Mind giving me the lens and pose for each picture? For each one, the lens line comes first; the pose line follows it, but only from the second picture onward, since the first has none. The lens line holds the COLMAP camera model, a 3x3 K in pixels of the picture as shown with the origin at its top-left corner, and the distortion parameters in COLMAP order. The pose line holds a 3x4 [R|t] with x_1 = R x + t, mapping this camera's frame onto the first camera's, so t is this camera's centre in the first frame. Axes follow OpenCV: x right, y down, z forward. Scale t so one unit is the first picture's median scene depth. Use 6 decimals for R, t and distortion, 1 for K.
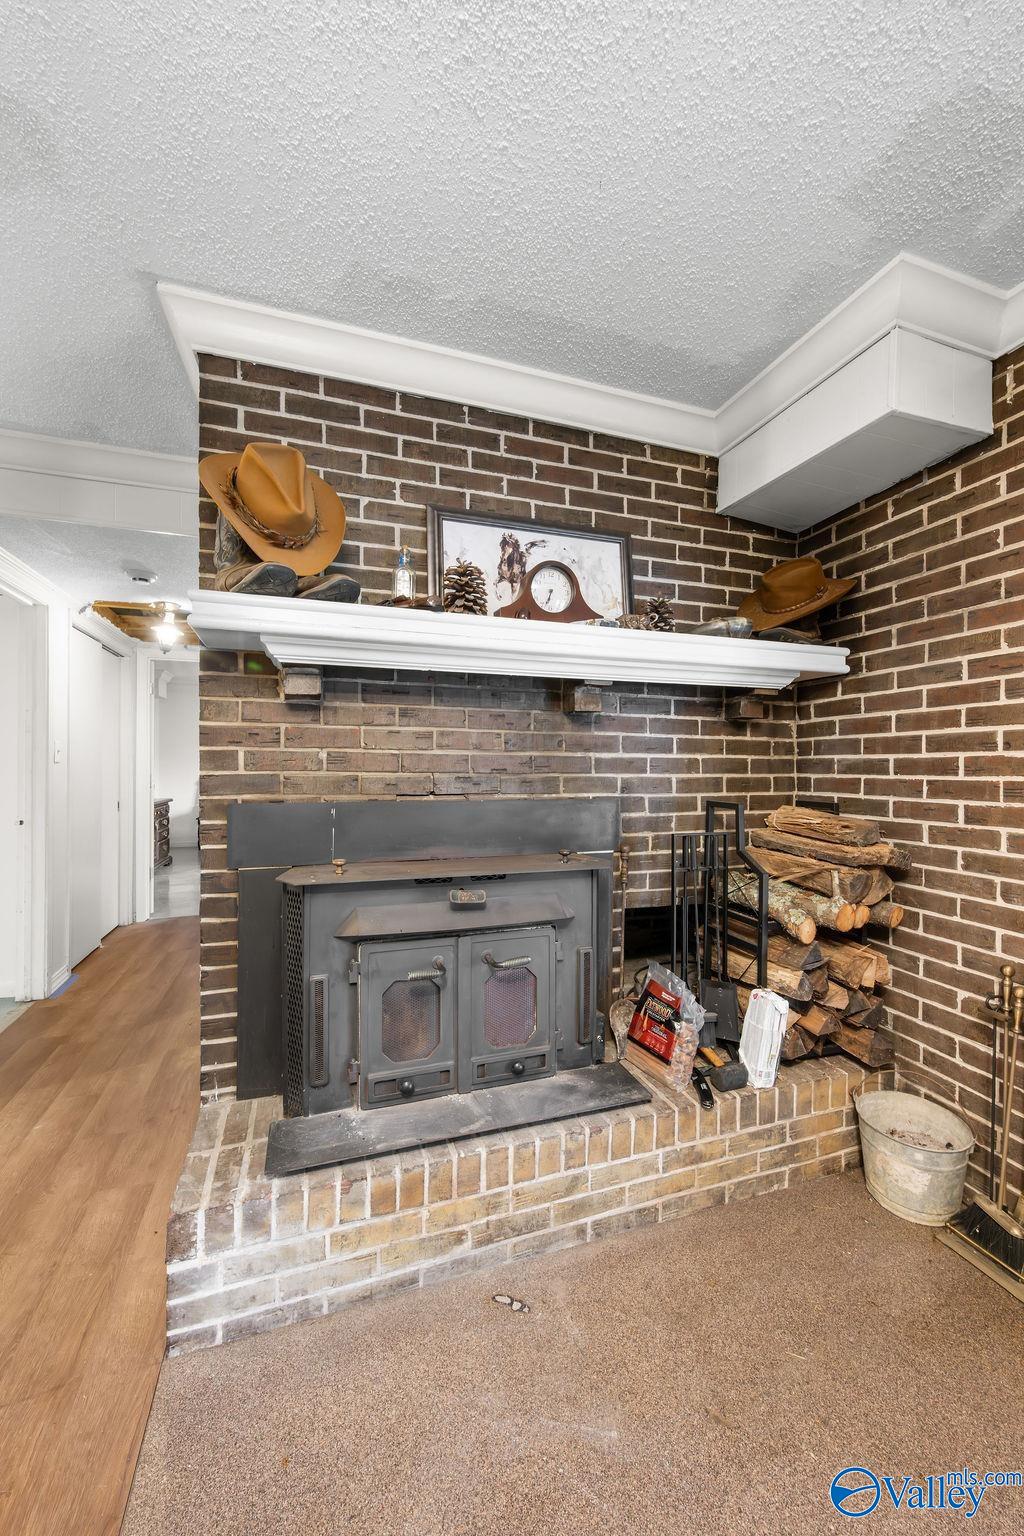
lens RADIAL K [[612.4, 0, 516.3], [0, 612.4, 763.1], [0, 0, 1]] dist [-0.002147, 0.000982]
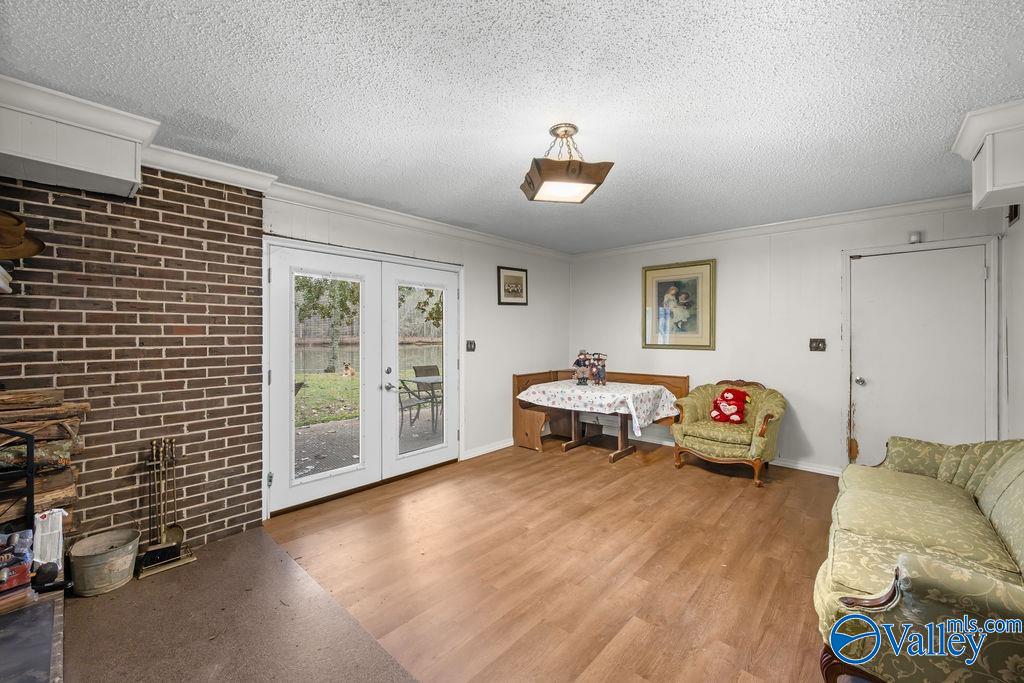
lens RADIAL K [[408.3, 0, 511.1], [0, 408.3, 337.0], [0, 0, 1]] dist [-0.002147, 0.000982]
pose [[-0.487531, -0.004009, 0.873096, -1.012819], [-0.002425, 0.999992, 0.003237, -0.055768], [-0.873102, -0.000538, -0.487537, 0.494704]]
